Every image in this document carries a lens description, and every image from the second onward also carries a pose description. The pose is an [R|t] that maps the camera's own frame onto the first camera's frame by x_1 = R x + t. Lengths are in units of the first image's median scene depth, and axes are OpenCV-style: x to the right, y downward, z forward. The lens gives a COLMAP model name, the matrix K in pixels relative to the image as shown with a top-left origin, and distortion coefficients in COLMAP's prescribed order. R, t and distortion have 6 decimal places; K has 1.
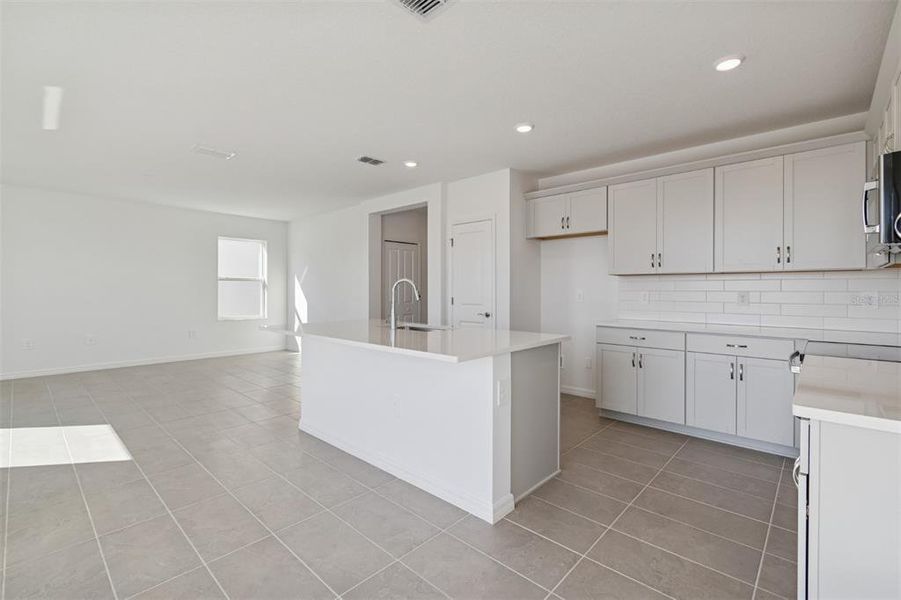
lens RADIAL K [[398.6, 0, 443.9], [0, 398.6, 291.7], [0, 0, 1]] dist [0.001162, -0.000036]
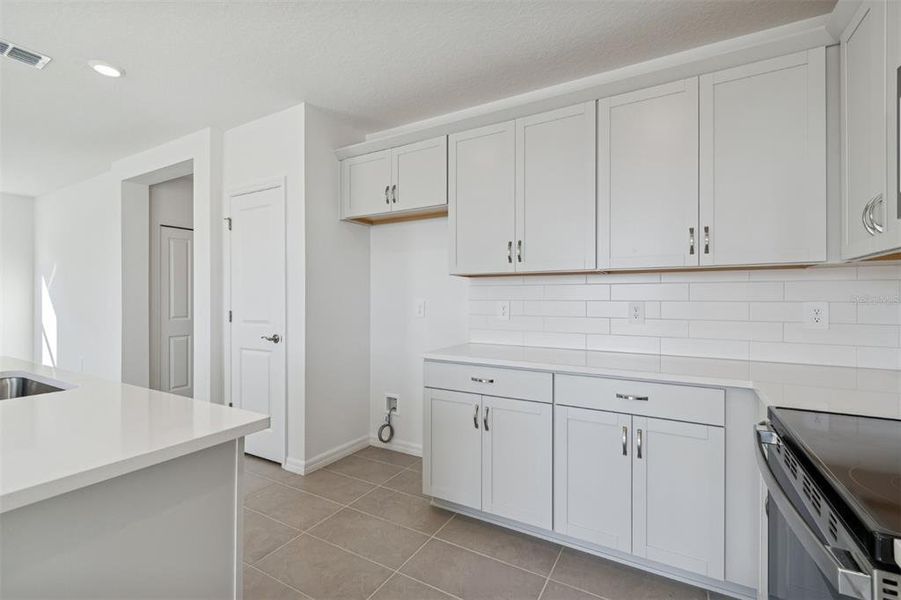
lens RADIAL K [[401.7, 0, 440.5], [0, 401.7, 299.1], [0, 0, 1]] dist [0.001176, 0.000041]
pose [[0.975331, -0.000190, 0.220748, 0.274162], [0.000813, 0.999996, -0.002730, -0.002332], [-0.220746, 0.002842, 0.975327, 0.402768]]
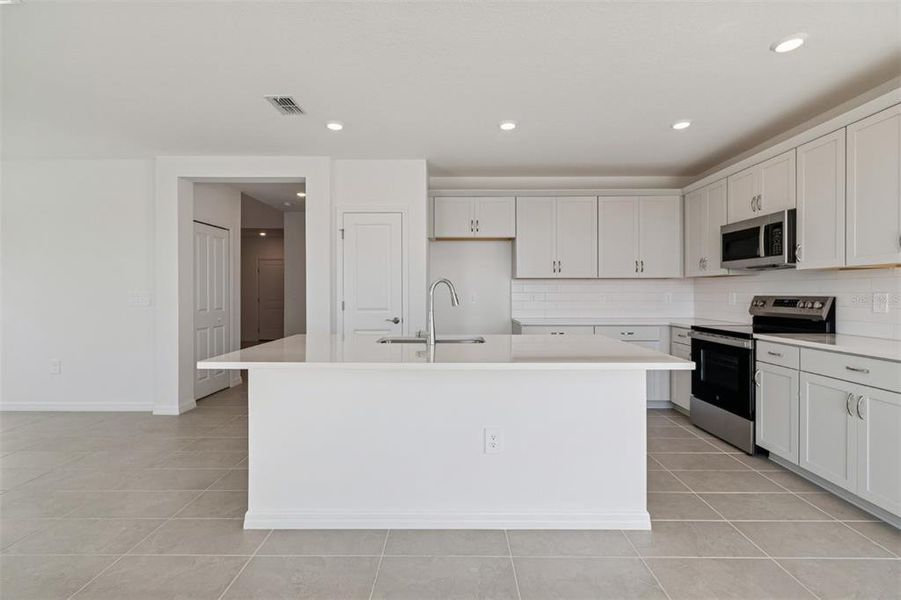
lens RADIAL K [[401.7, 0, 453.2], [0, 401.7, 291.8], [0, 0, 1]] dist [-0.000008, -0.000340]
pose [[0.731800, -0.001487, 0.681518, -0.494763], [0.004985, 0.999983, -0.003170, -0.001879], [-0.681501, 0.005717, 0.731794, 0.330706]]
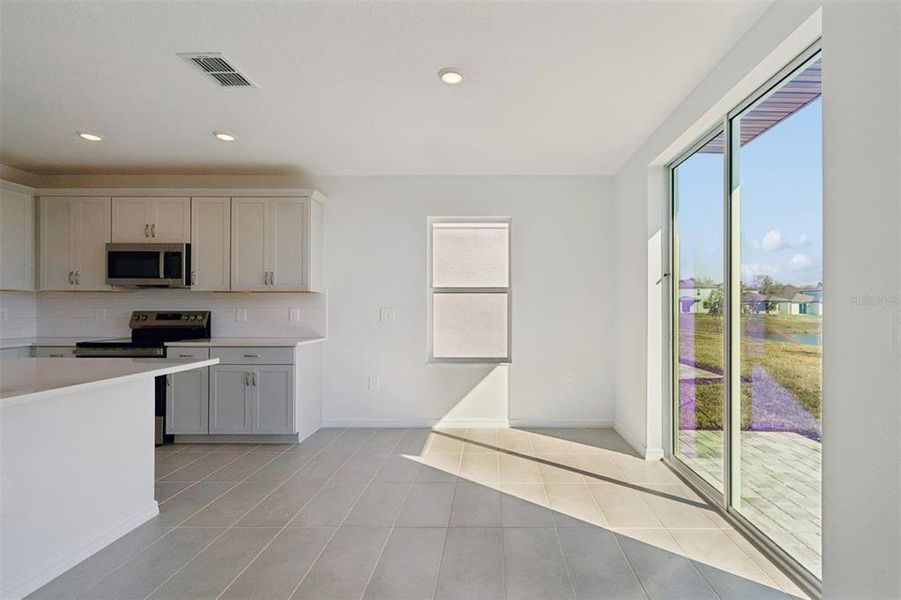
lens RADIAL K [[416.5, 0, 490.0], [0, 416.5, 306.3], [0, 0, 1]] dist [0.001088, 0.000257]
pose [[-0.686380, 0.000087, 0.727243, -0.758206], [0.001161, 0.999999, 0.000975, -0.004470], [-0.727242, 0.001514, -0.686379, 0.617140]]
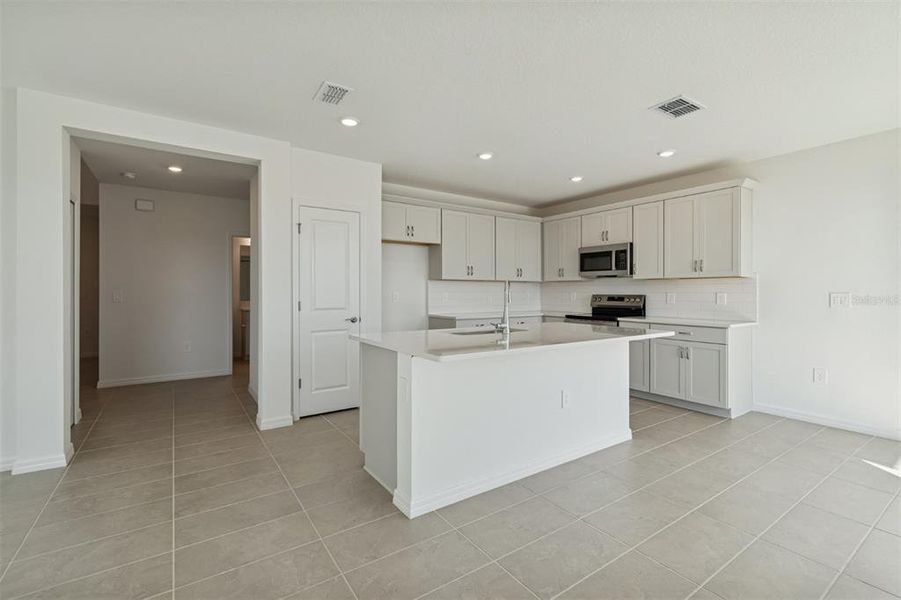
lens RADIAL K [[401.4, 0, 449.5], [0, 401.4, 289.0], [0, 0, 1]] dist [0.000275, -0.000527]
pose [[0.212699, 0.005902, 0.977100, -0.874227], [0.002857, 0.999974, -0.006663, -0.003616], [-0.977114, 0.004209, 0.212676, 0.748645]]
